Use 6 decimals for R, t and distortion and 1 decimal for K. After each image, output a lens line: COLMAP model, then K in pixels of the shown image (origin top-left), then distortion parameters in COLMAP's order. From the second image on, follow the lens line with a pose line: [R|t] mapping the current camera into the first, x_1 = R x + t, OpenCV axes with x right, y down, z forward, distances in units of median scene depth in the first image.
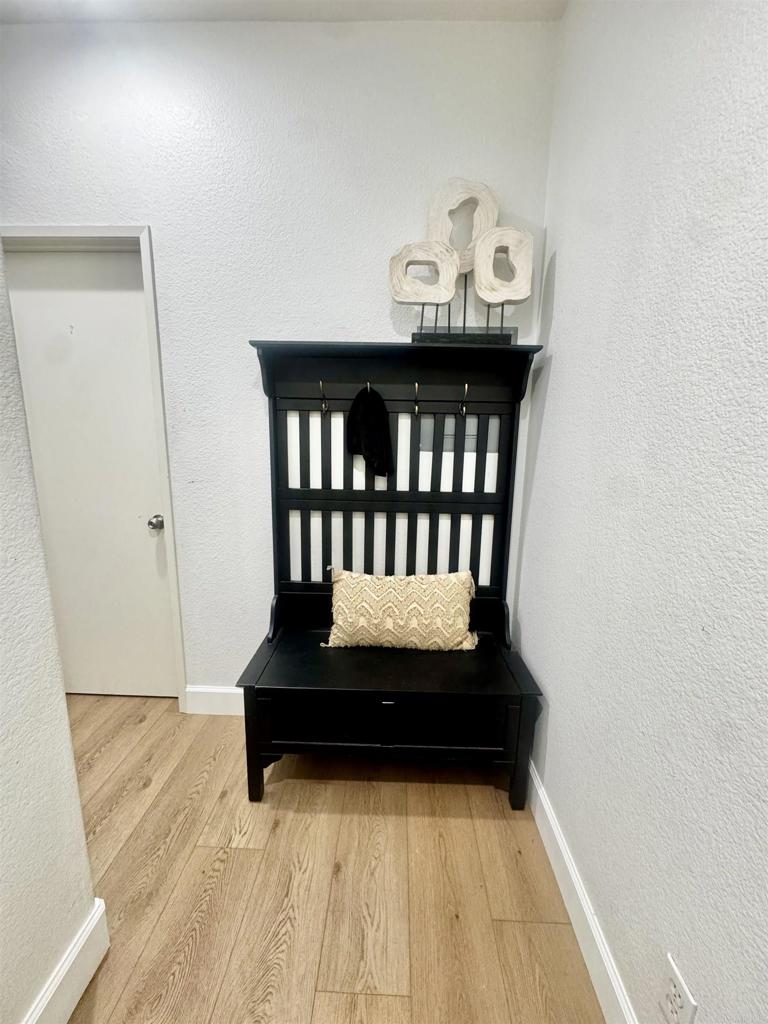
lens RADIAL K [[413.6, 0, 384.1], [0, 413.6, 510.6], [0, 0, 1]] dist [-0.001300, -0.000110]
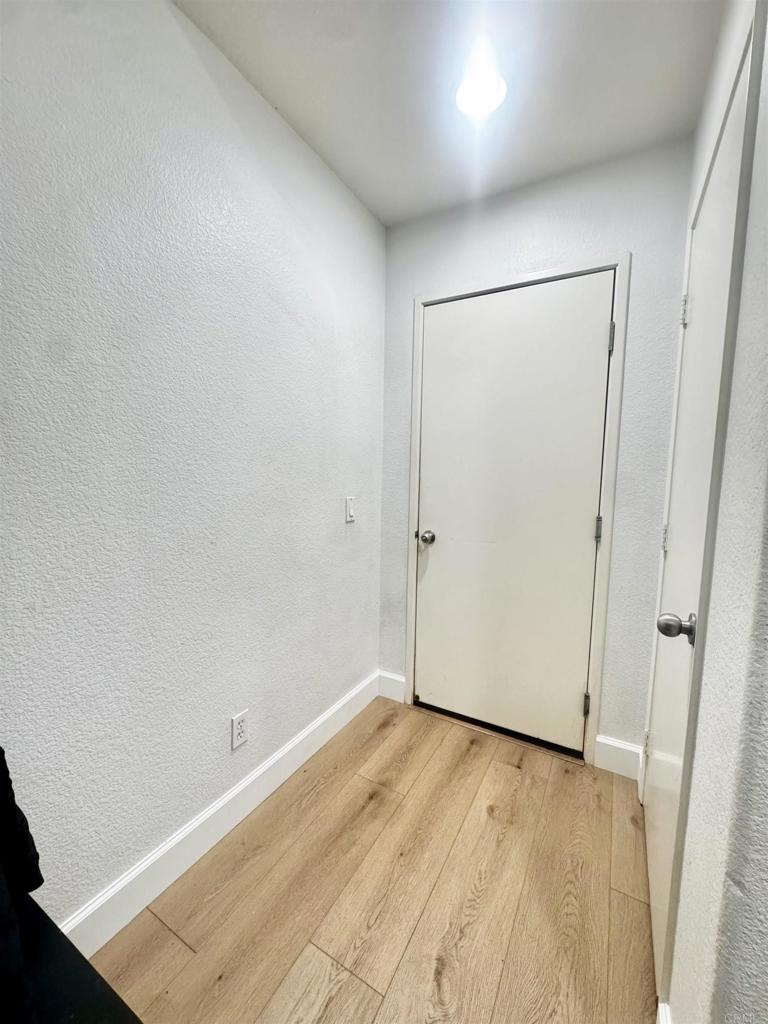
lens RADIAL K [[413.6, 0, 383.3], [0, 413.6, 511.9], [0, 0, 1]] dist [-0.001300, -0.000110]
pose [[-0.882001, -0.080476, 0.464325, -0.511320], [0.052677, 0.962299, 0.266845, -0.204239], [-0.468294, 0.259816, -0.844509, 1.483136]]
